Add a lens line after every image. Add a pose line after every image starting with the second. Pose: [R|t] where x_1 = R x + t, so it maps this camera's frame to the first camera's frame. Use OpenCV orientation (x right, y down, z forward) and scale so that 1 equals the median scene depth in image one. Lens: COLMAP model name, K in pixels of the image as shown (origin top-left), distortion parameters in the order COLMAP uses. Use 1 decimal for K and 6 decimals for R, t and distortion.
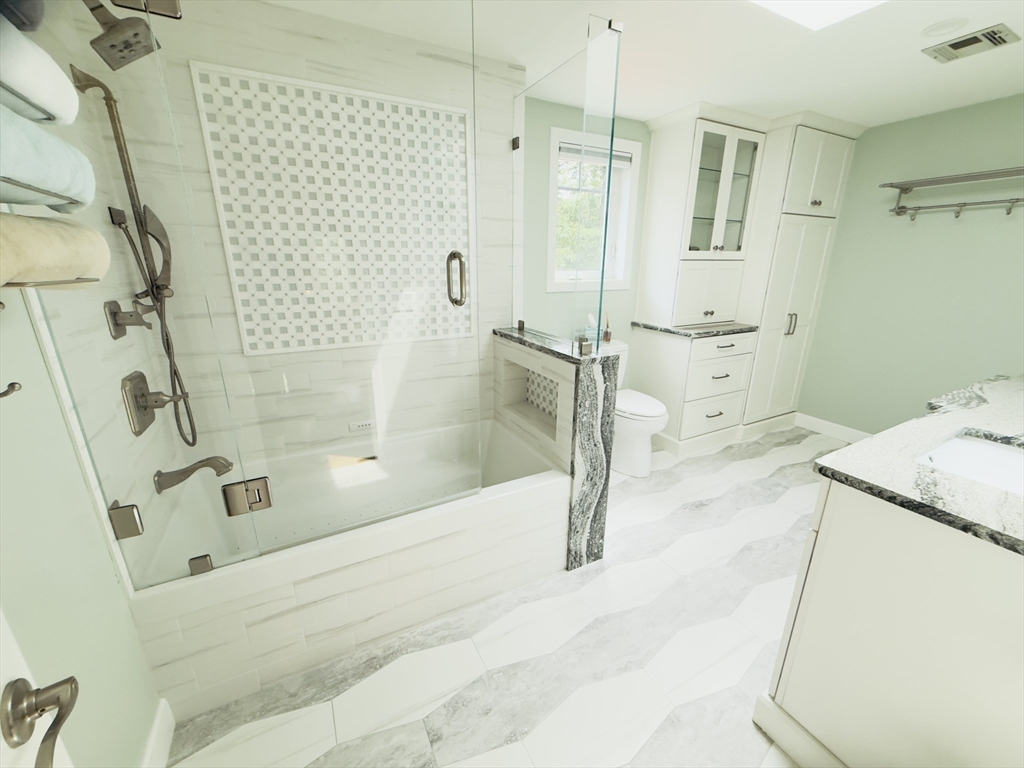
lens RADIAL K [[408.5, 0, 512.0], [0, 408.5, 384.0], [0, 0, 1]] dist [0.000611, -0.000571]
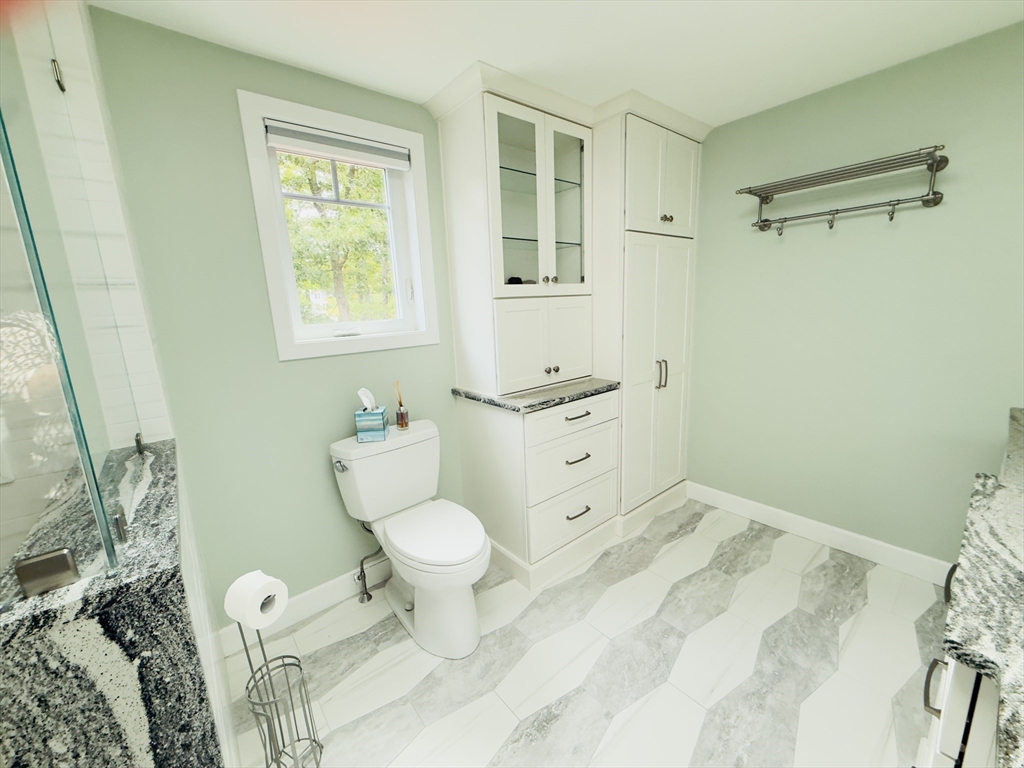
lens RADIAL K [[408.5, 0, 512.0], [0, 408.5, 384.0], [0, 0, 1]] dist [0.000611, -0.000571]
pose [[0.977330, -0.085204, 0.193820, 0.290483], [0.104260, 0.990440, -0.090328, -0.097953], [-0.184271, 0.108488, 0.976870, 0.344183]]
